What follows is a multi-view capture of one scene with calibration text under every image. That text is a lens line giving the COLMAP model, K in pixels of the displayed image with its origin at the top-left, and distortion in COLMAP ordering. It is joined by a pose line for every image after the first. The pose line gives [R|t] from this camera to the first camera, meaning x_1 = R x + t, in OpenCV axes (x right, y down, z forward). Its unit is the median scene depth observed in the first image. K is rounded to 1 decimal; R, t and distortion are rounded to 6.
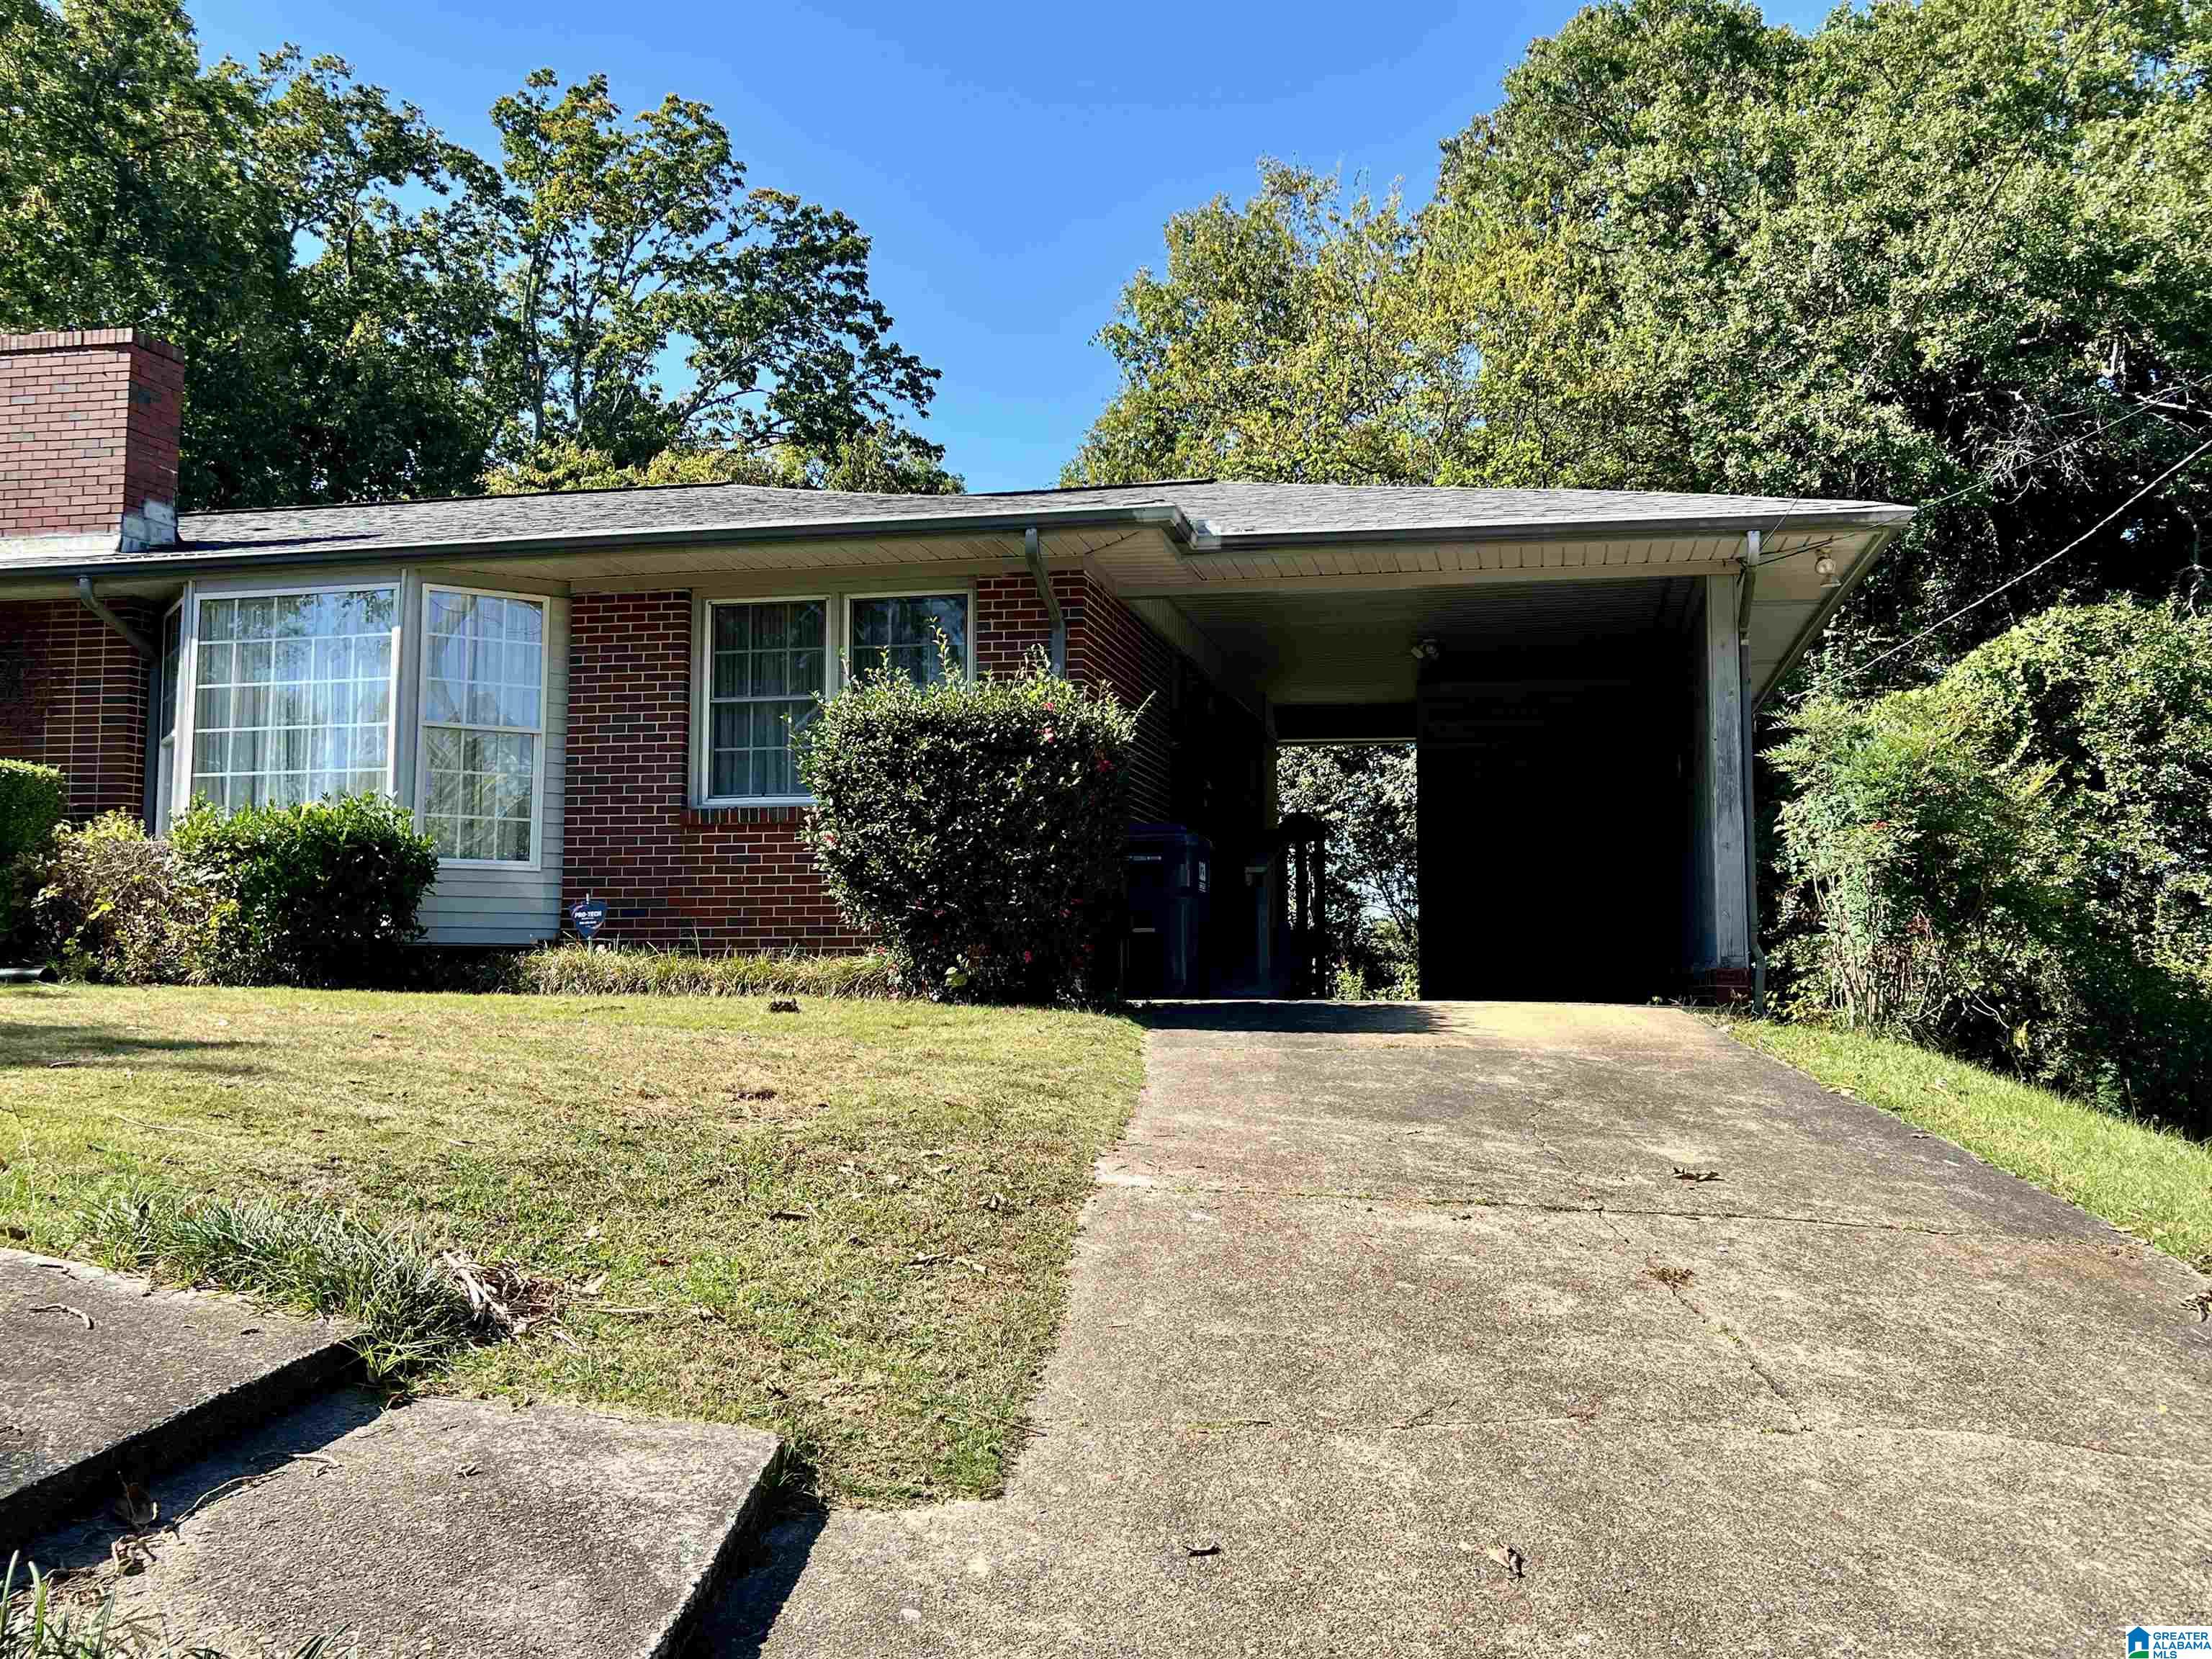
lens RADIAL K [[1952.5, 0, 1128.8], [0, 1952.5, 809.6], [0, 0, 1]] dist [0.110495, -0.153918]
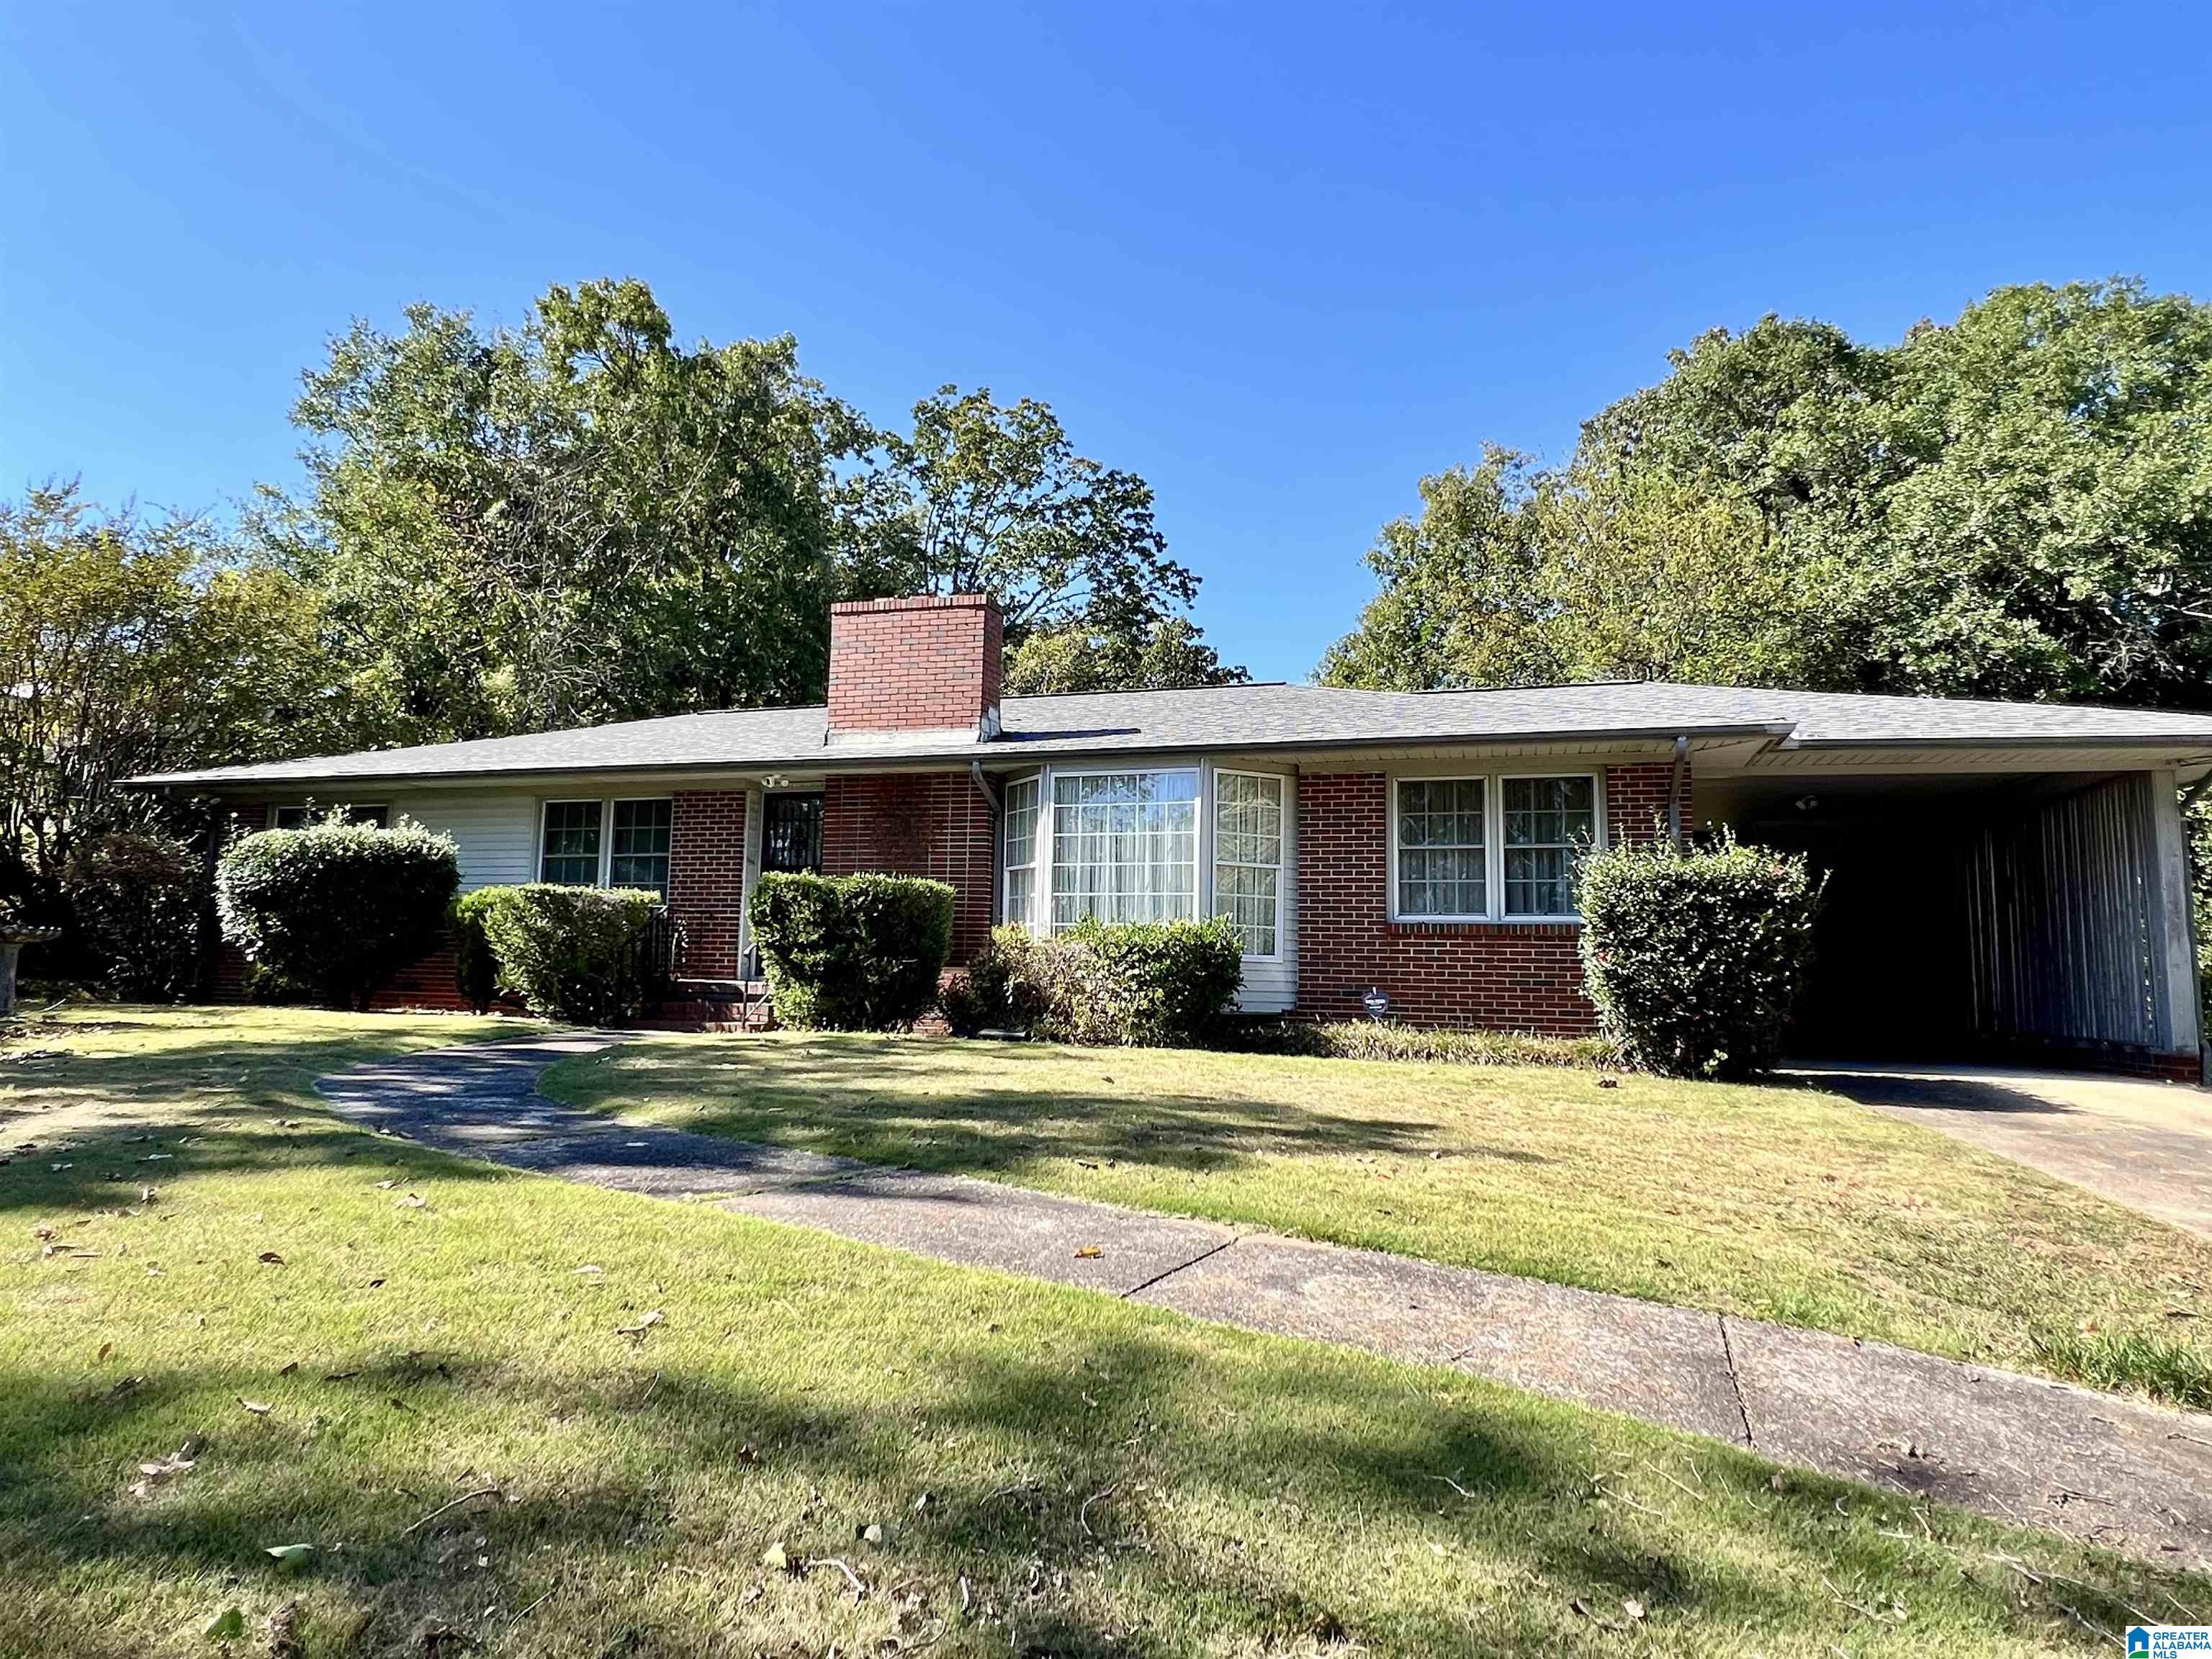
lens RADIAL K [[1350.9, 0, 1098.9], [0, 1350.9, 814.9], [0, 0, 1]] dist [0.003842, -0.001806]
pose [[0.997241, 0.010238, -0.073522, -0.220853], [-0.012790, 0.999329, -0.034314, -0.026190], [0.073121, 0.035160, 0.996703, -0.007629]]
